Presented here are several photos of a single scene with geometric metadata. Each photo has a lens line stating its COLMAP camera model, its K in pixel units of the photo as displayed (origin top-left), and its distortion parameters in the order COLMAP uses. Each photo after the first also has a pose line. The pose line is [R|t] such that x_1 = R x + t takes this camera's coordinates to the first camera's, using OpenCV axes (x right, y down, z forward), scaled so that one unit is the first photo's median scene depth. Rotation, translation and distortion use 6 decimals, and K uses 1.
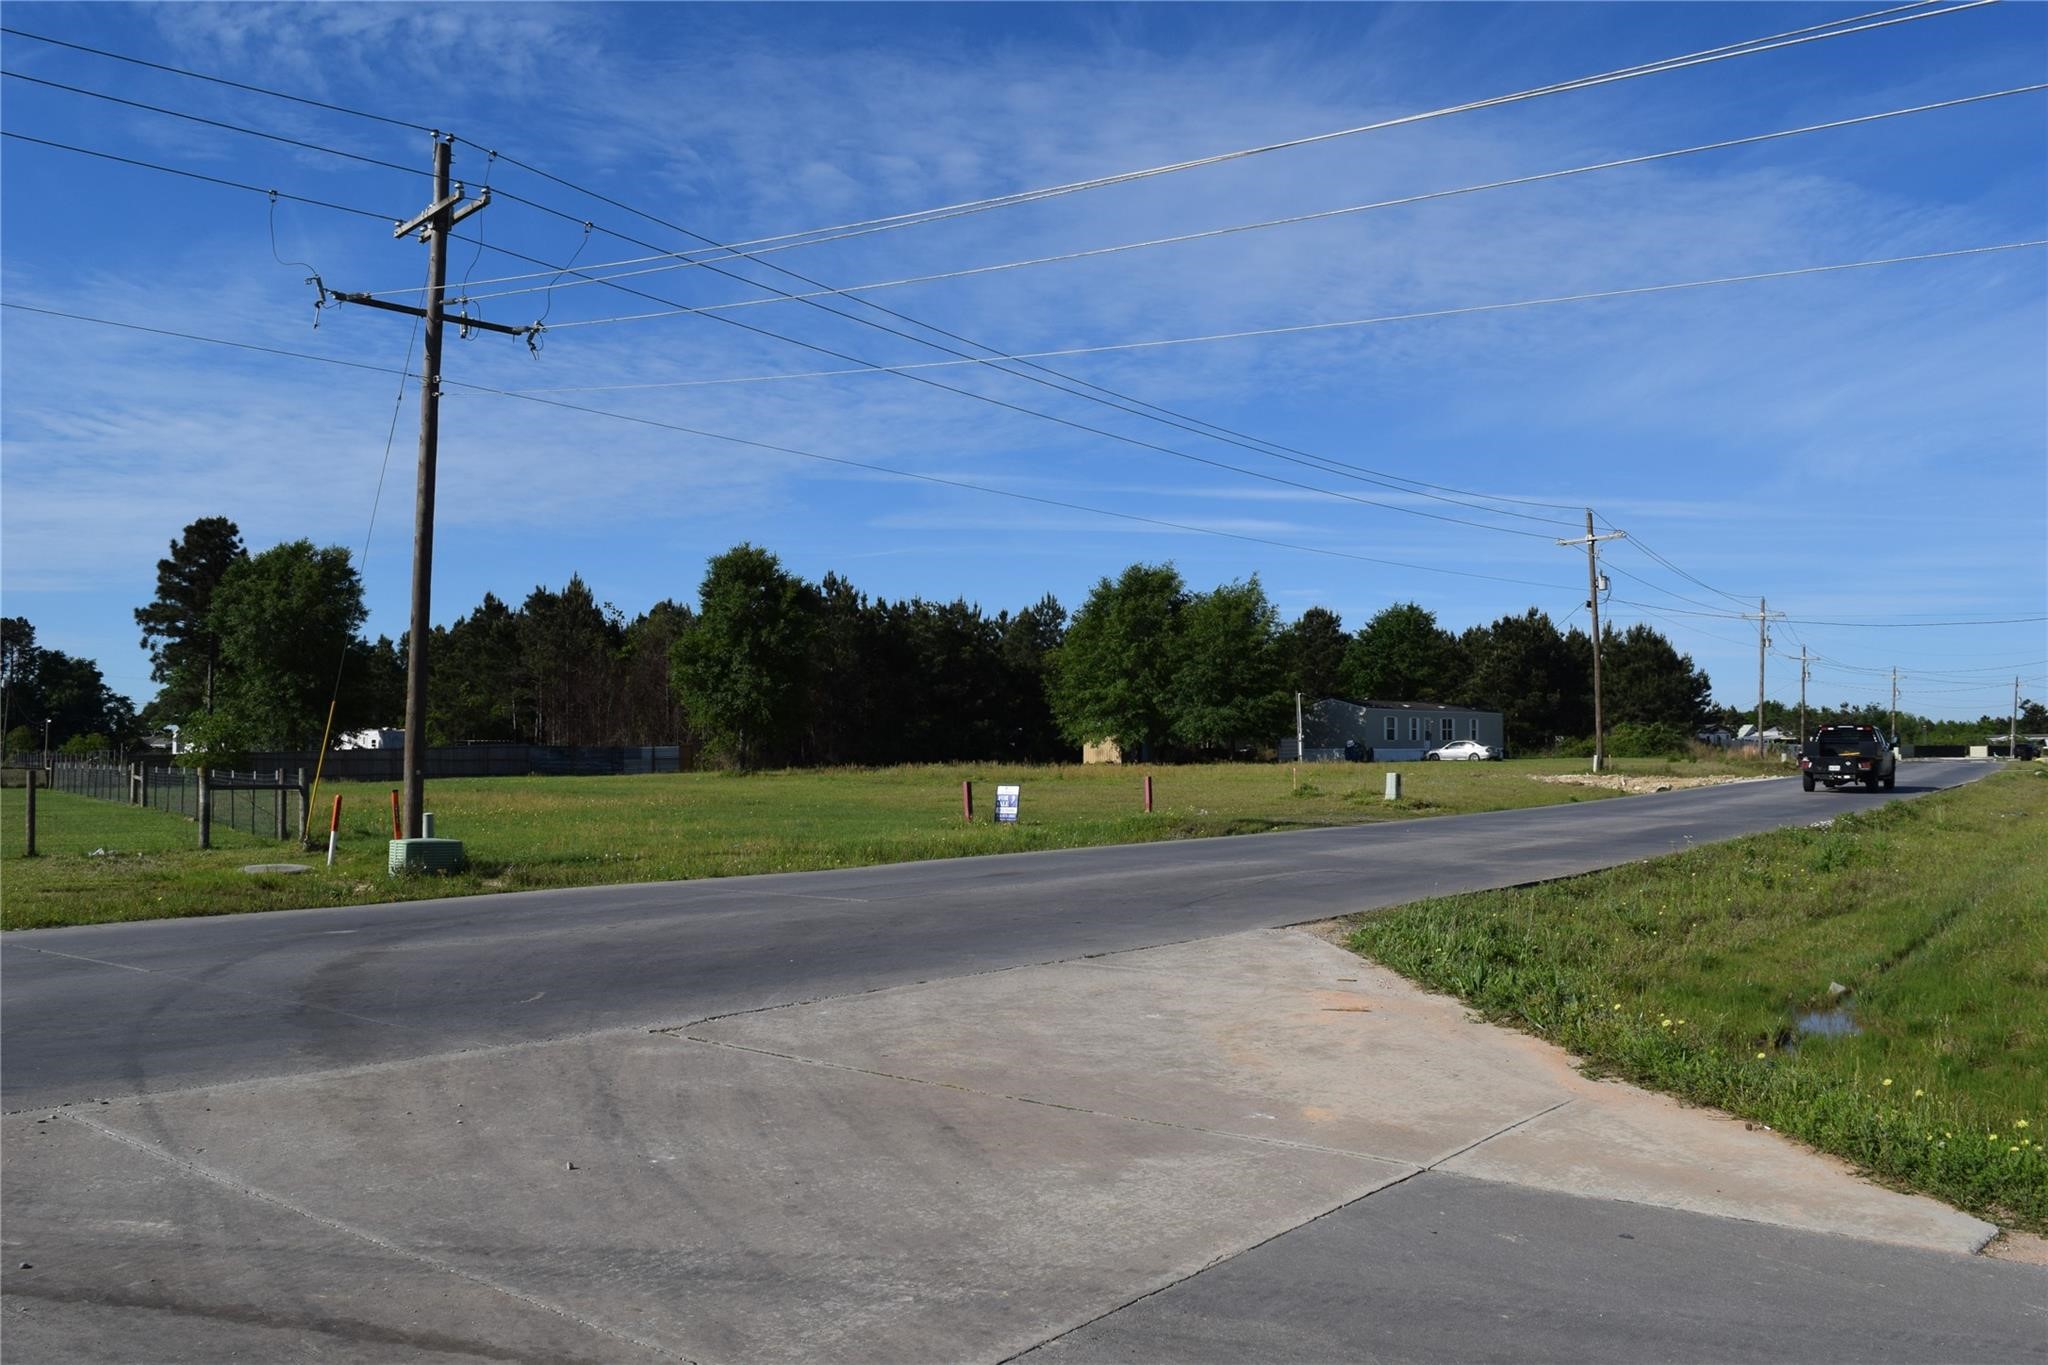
lens RADIAL K [[1667.4, 0, 1016.3], [0, 1667.4, 692.4], [0, 0, 1]] dist [-0.088925, 0.012797]
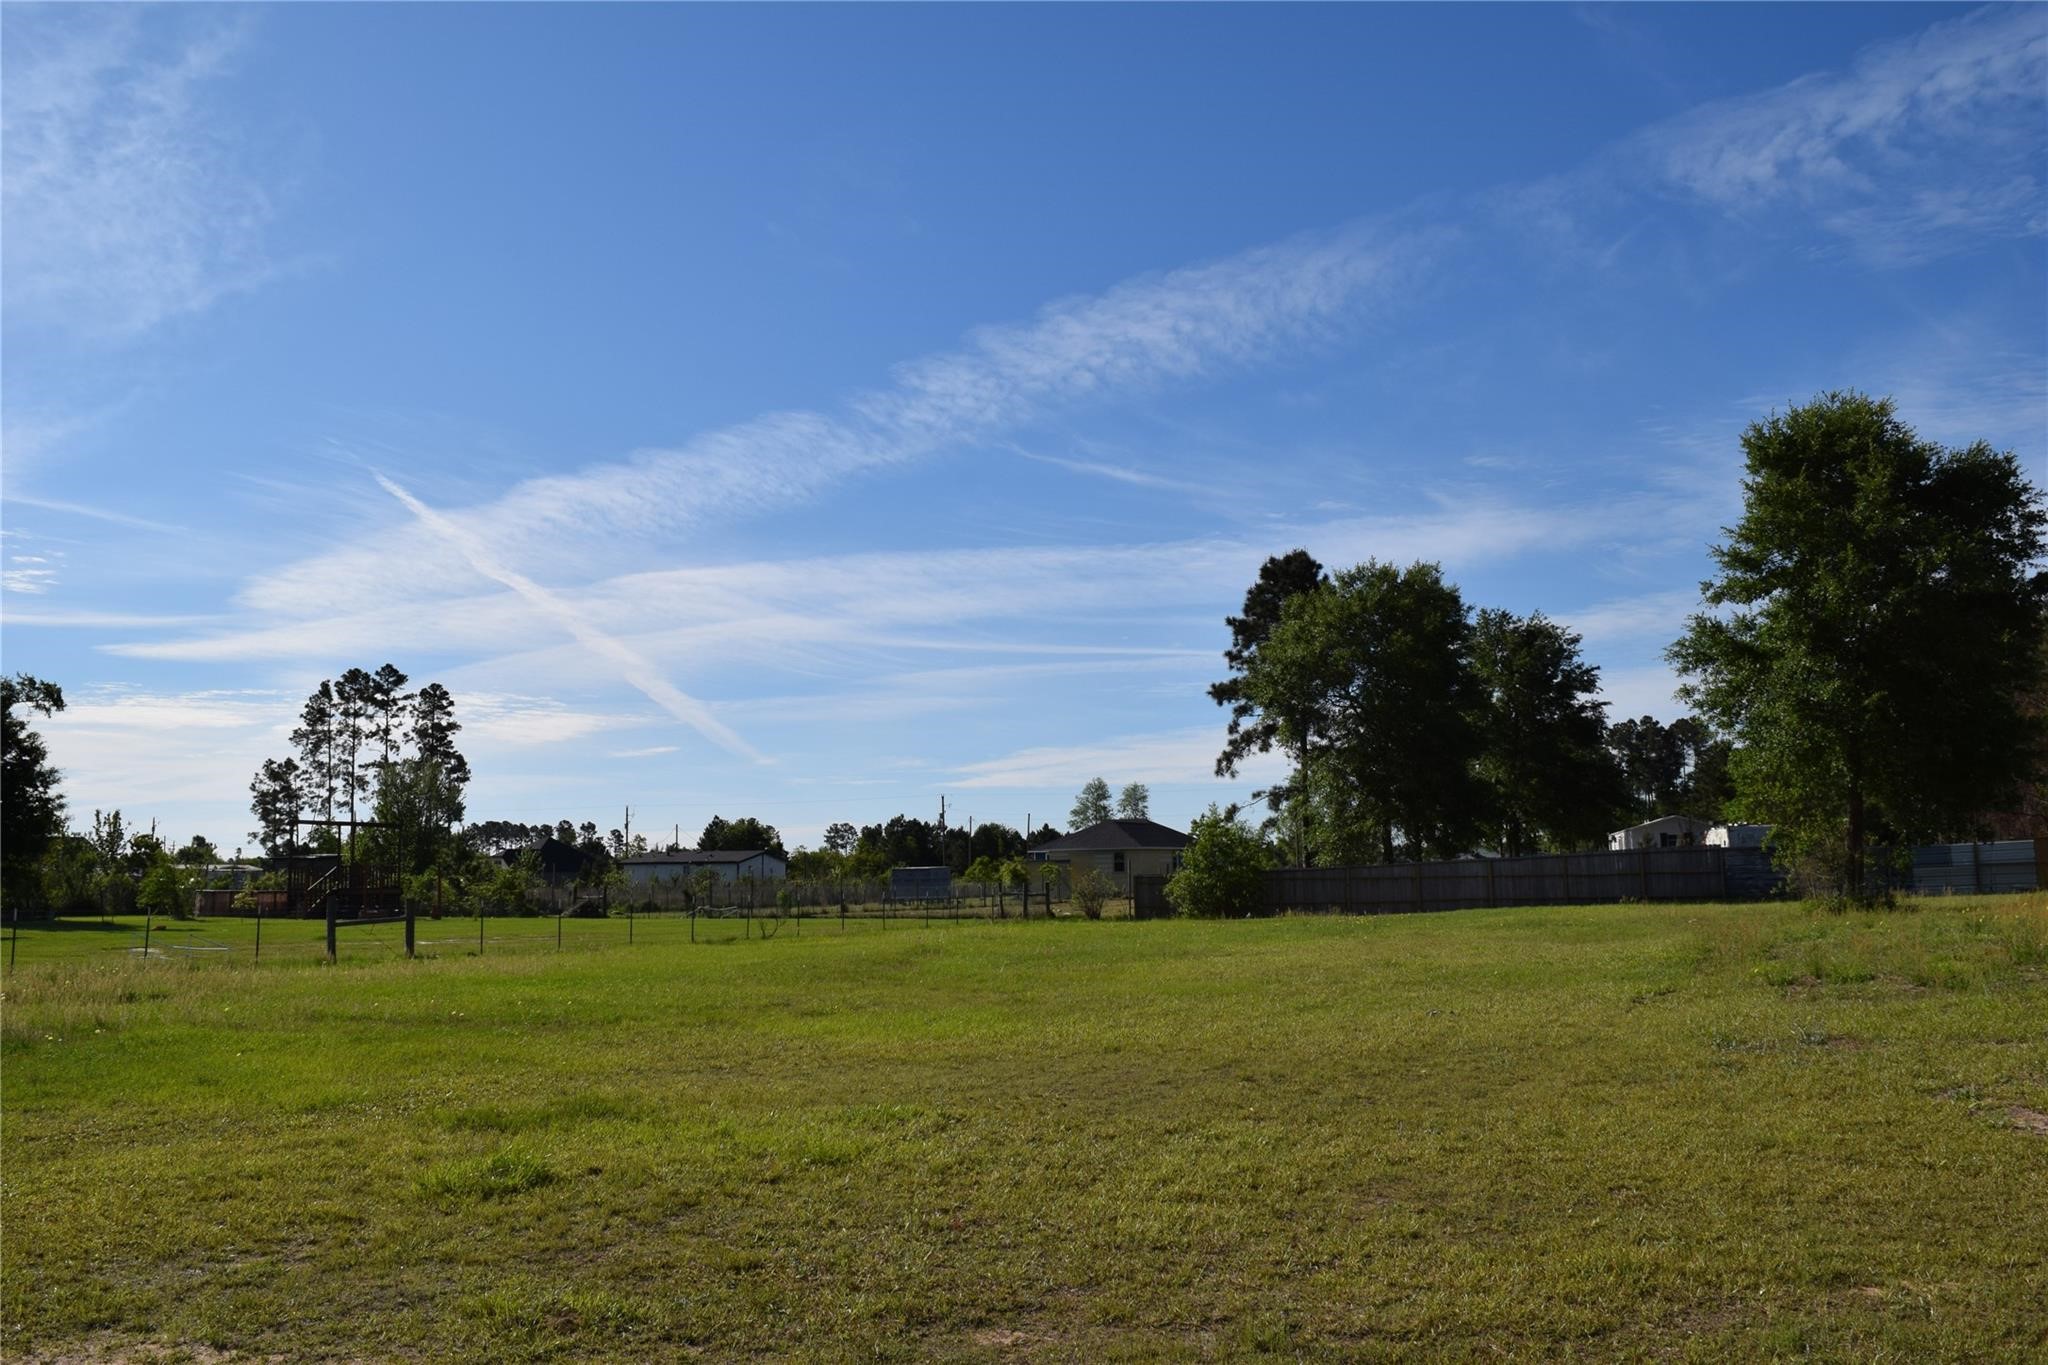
lens RADIAL K [[1627.7, 0, 1016.8], [0, 1627.7, 676.2], [0, 0, 1]] dist [-0.083432, 0.016081]
pose [[0.469444, -0.111869, -0.875847, 0.081063], [0.048256, 0.993709, -0.101059, 0.015697], [0.881643, 0.005176, 0.471889, 0.470501]]
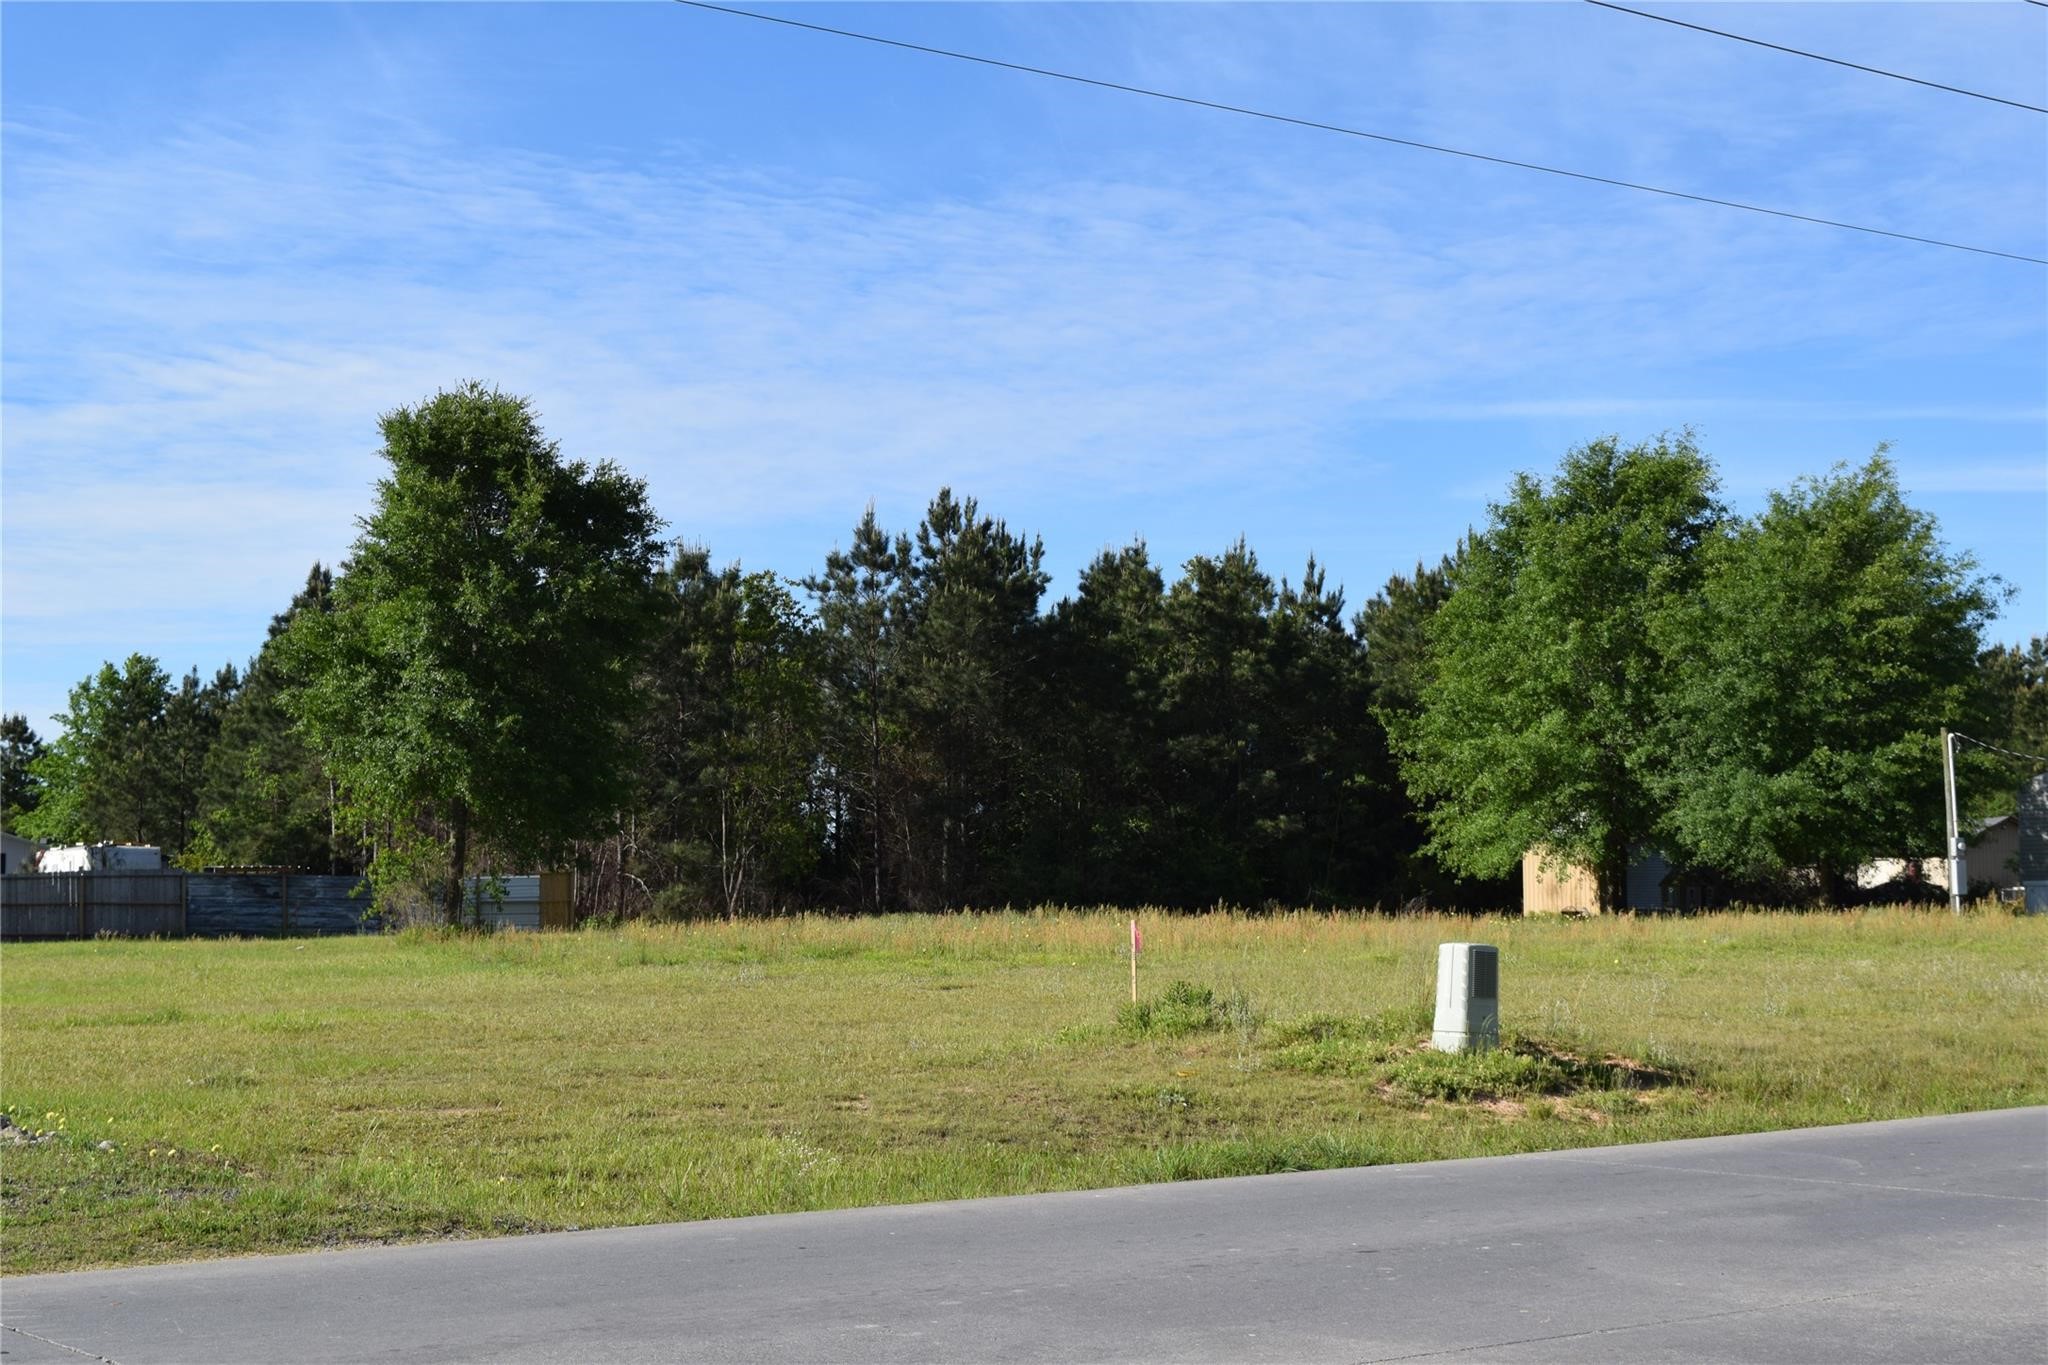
lens RADIAL K [[2900.8, 0, 1019.6], [0, 2900.8, 682.3], [0, 0, 1]] dist [-0.043120, 0.000000]
pose [[0.966480, -0.020013, -0.255962, 0.120343], [0.009875, 0.999117, -0.040834, 0.013001], [0.256553, 0.036937, 0.965824, 0.264998]]
